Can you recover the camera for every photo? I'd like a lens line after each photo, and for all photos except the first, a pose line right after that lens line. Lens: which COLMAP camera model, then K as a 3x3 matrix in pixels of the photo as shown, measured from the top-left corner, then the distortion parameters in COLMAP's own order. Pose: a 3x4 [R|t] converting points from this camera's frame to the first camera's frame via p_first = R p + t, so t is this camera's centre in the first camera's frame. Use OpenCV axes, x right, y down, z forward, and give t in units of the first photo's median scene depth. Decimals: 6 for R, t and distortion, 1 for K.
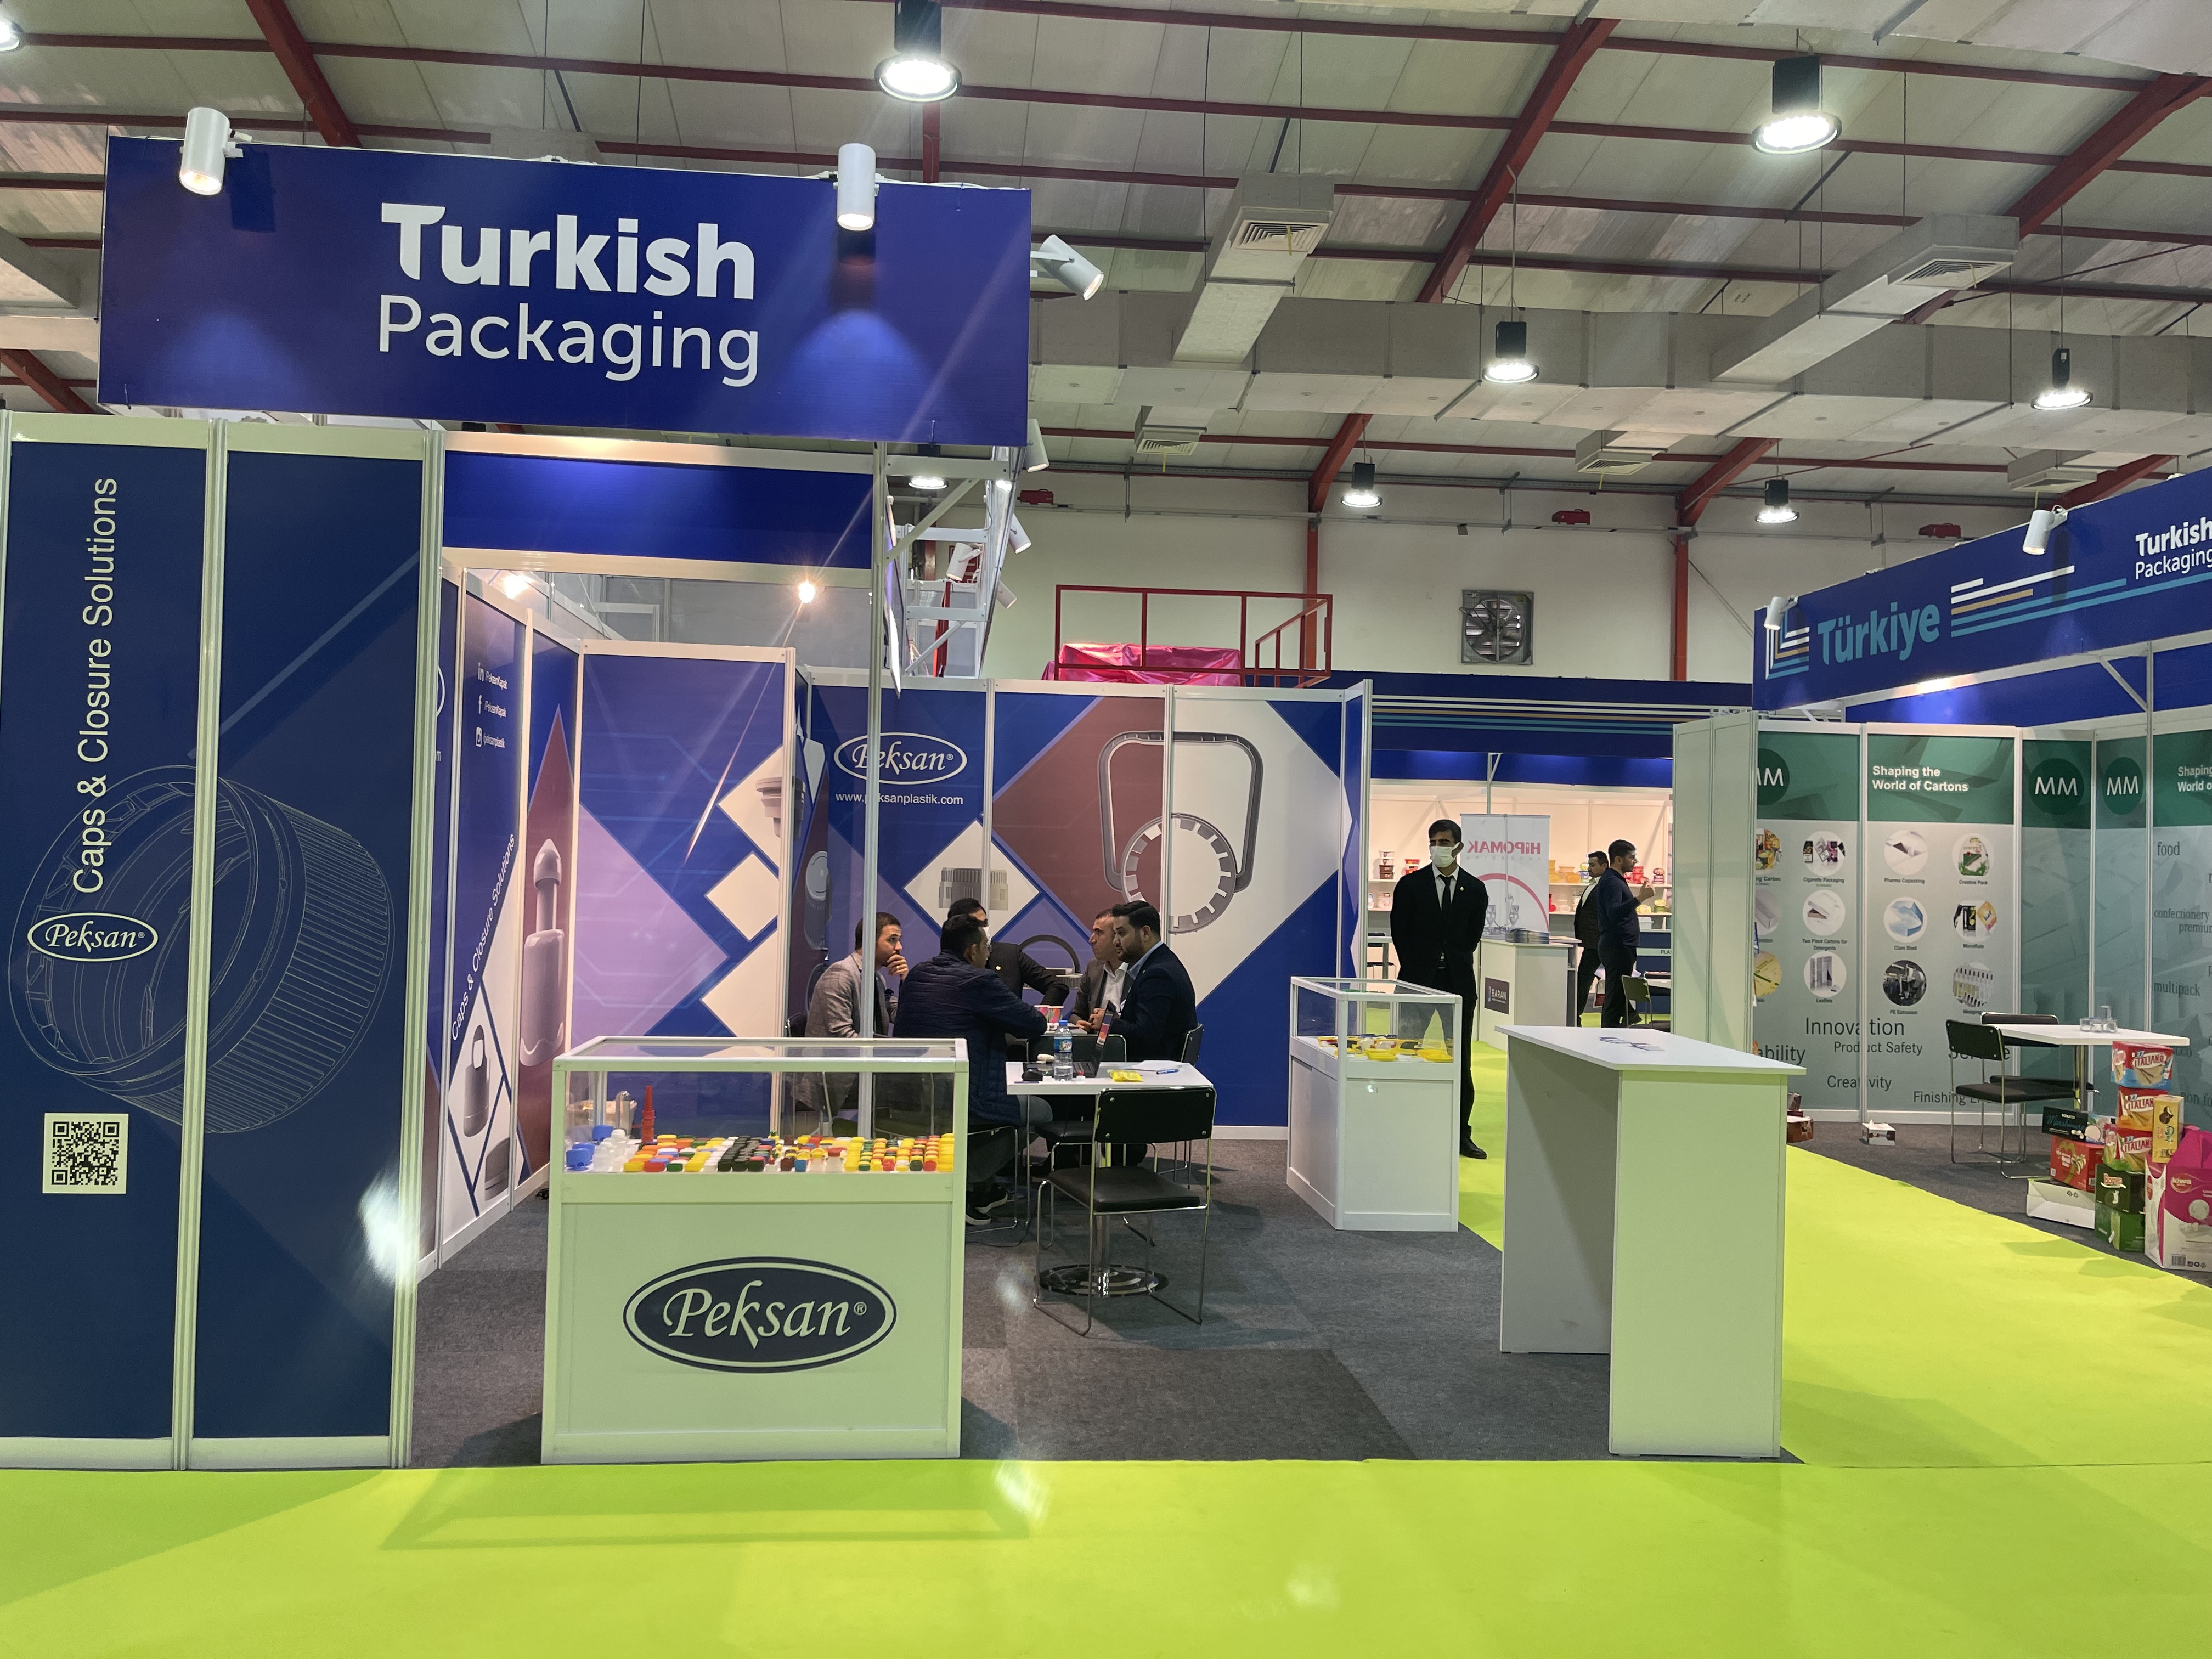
lens RADIAL K [[1687.9, 0, 1107.4], [0, 1687.9, 826.2], [0, 0, 1]] dist [0.068420, -0.075416]
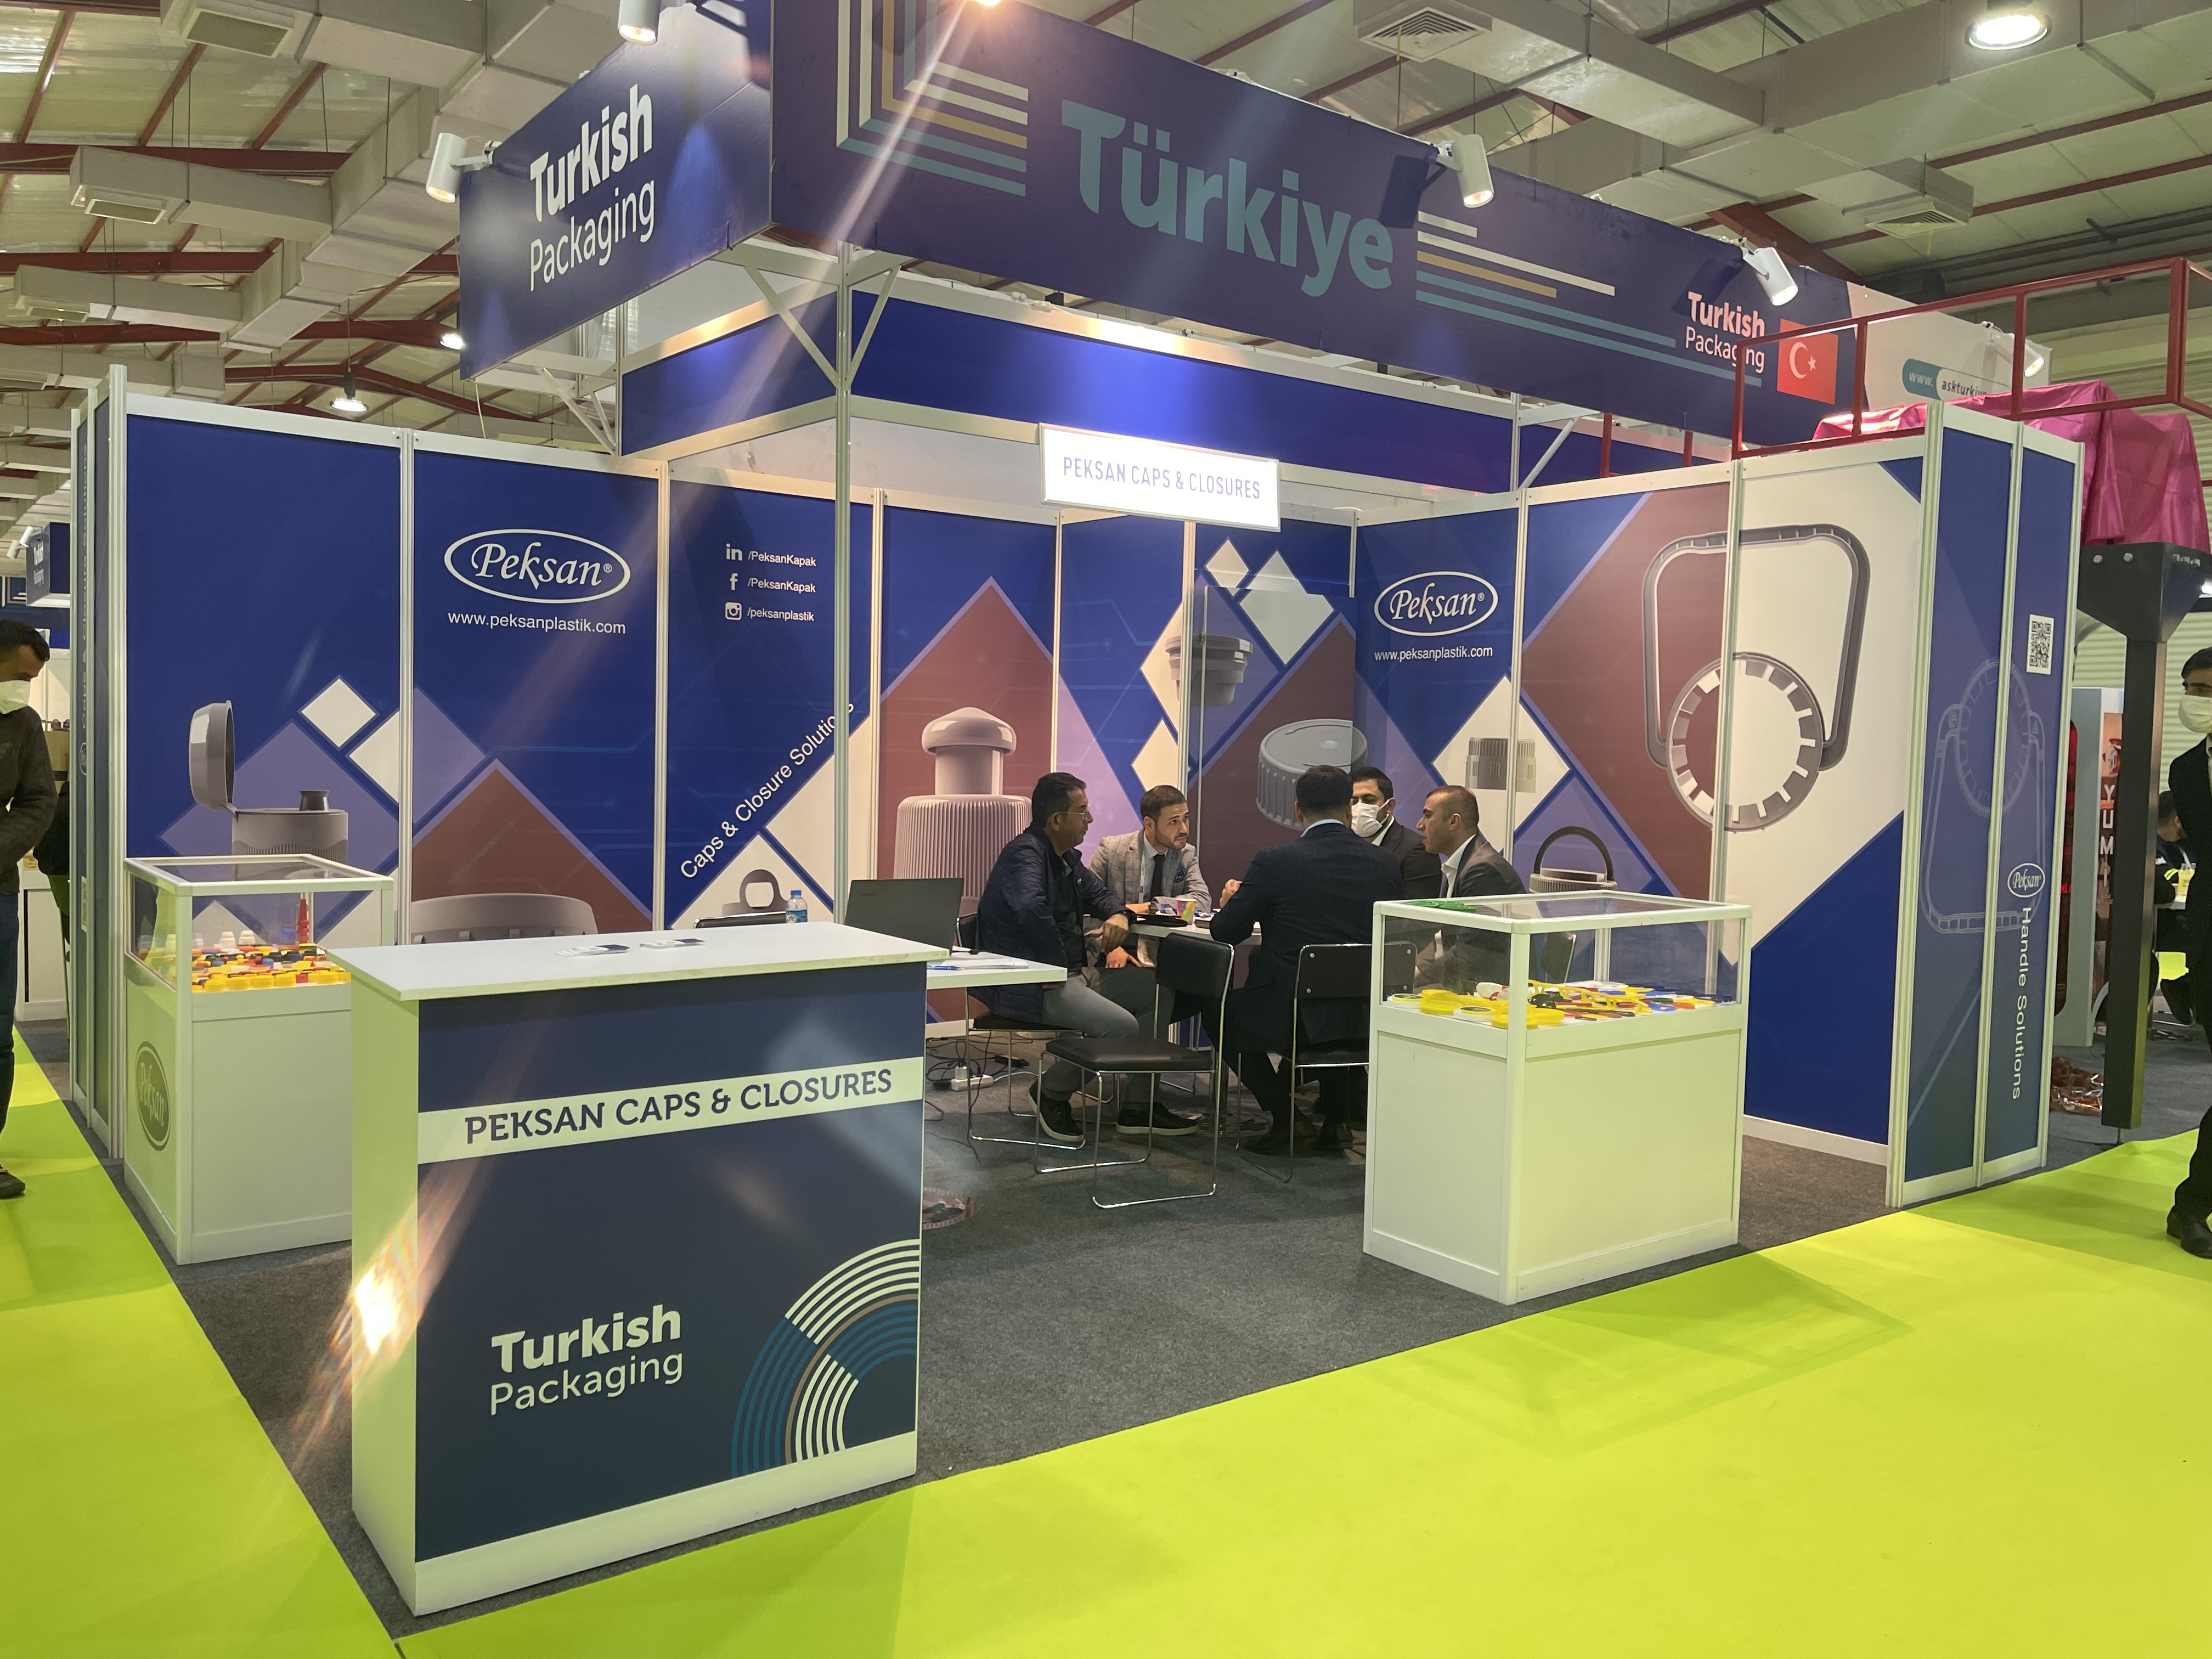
lens RADIAL K [[1687.9, 0, 1109.4], [0, 1687.9, 819.0], [0, 0, 1]] dist [0.068420, -0.075416]
pose [[0.516856, 0.028749, -0.855589, 0.565948], [0.009981, 0.999166, 0.039603, 0.033574], [0.856014, -0.029009, 0.516138, 0.496069]]
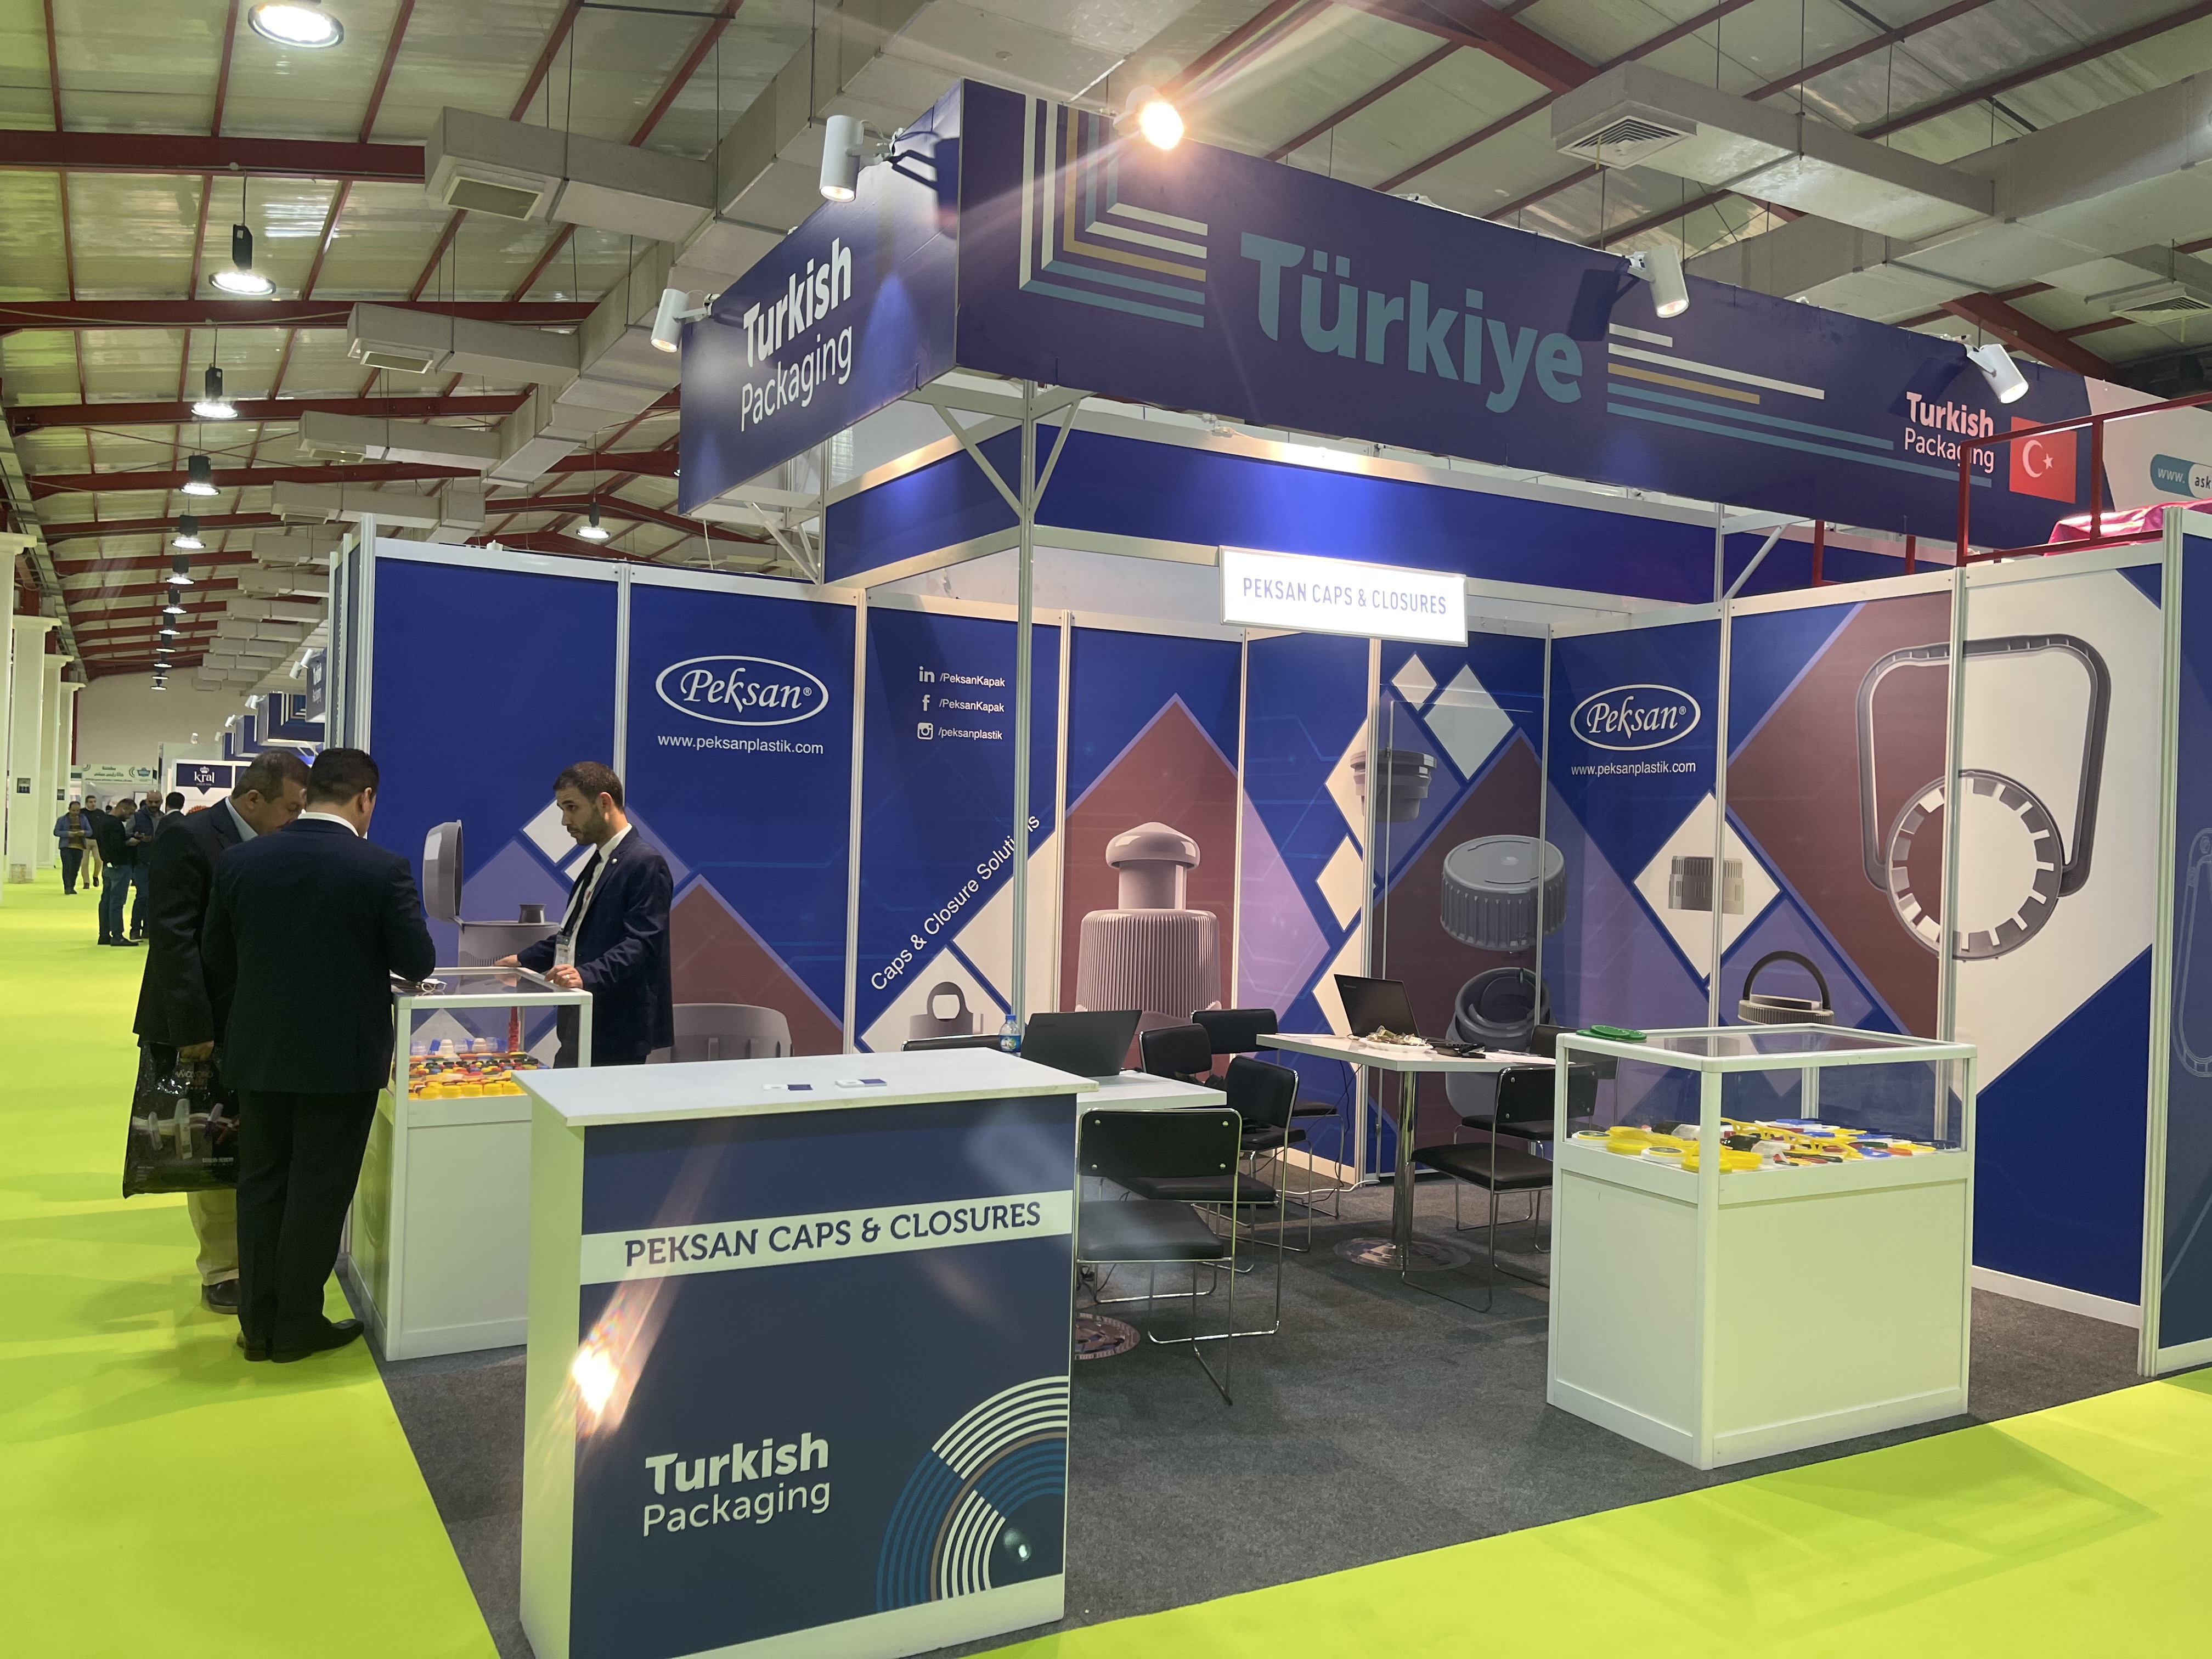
lens RADIAL K [[1687.9, 0, 1086.2], [0, 1687.9, 830.7], [0, 0, 1]] dist [0.068420, -0.075416]
pose [[0.396332, -0.016691, -0.917956, 0.571546], [0.005714, 0.999860, -0.015713, 0.026891], [0.918090, 0.000982, 0.396371, 0.507704]]
